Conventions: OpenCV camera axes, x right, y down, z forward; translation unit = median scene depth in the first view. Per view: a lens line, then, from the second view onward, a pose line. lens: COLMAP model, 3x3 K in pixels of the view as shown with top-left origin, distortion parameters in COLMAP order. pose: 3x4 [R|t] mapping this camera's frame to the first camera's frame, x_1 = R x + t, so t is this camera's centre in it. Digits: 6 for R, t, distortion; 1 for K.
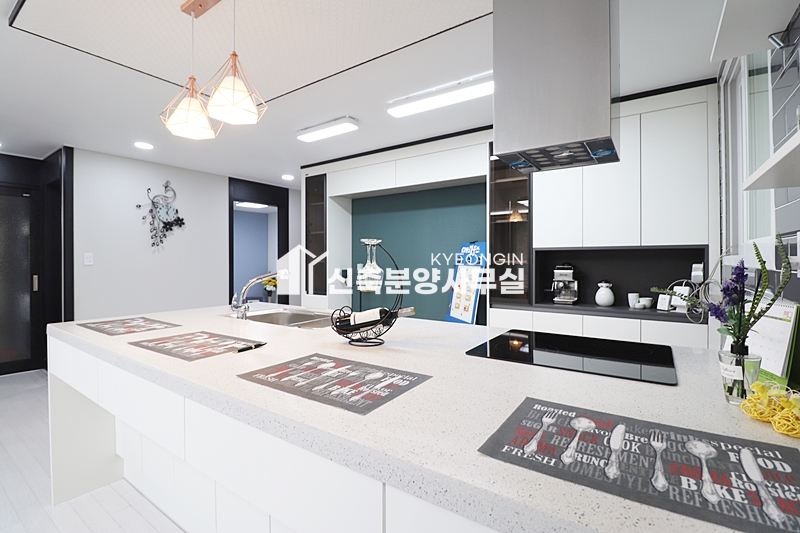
lens RADIAL K [[369.0, 0, 403.2], [0, 369.0, 261.6], [0, 0, 1]] dist [-0.001924, -0.012545]
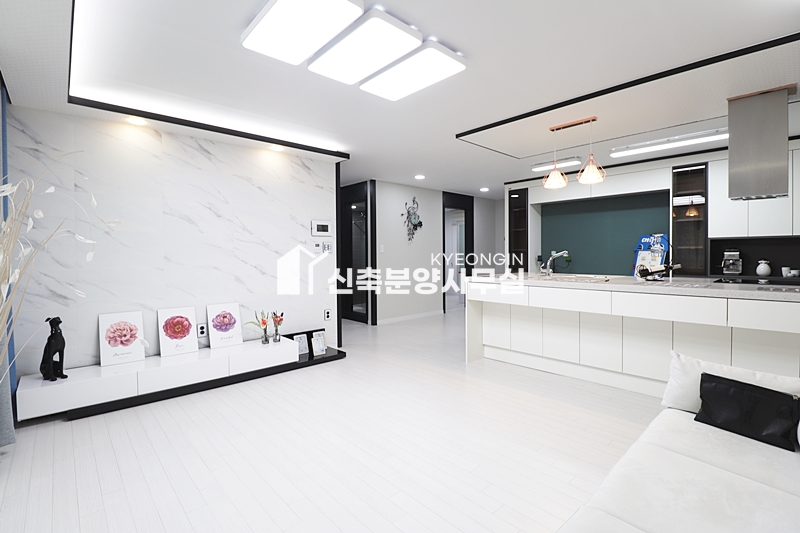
lens RADIAL K [[369.0, 0, 403.2], [0, 369.0, 261.6], [0, 0, 1]] dist [-0.001924, -0.012545]
pose [[0.975696, -0.002028, -0.219118, -0.370422], [0.005980, 0.999831, 0.017372, 0.018986], [0.219046, -0.018260, 0.975544, -0.506088]]
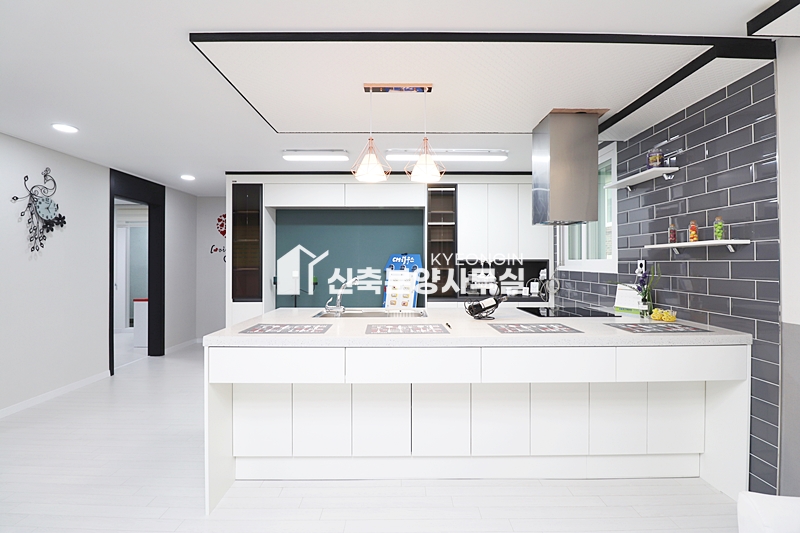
lens RADIAL K [[369.0, 0, 403.2], [0, 369.0, 261.6], [0, 0, 1]] dist [-0.001924, -0.012545]
pose [[0.821672, 0.002844, 0.569953, -0.476779], [0.001593, 0.999972, -0.007286, -0.012437], [-0.569958, 0.006895, 0.821645, -0.075876]]
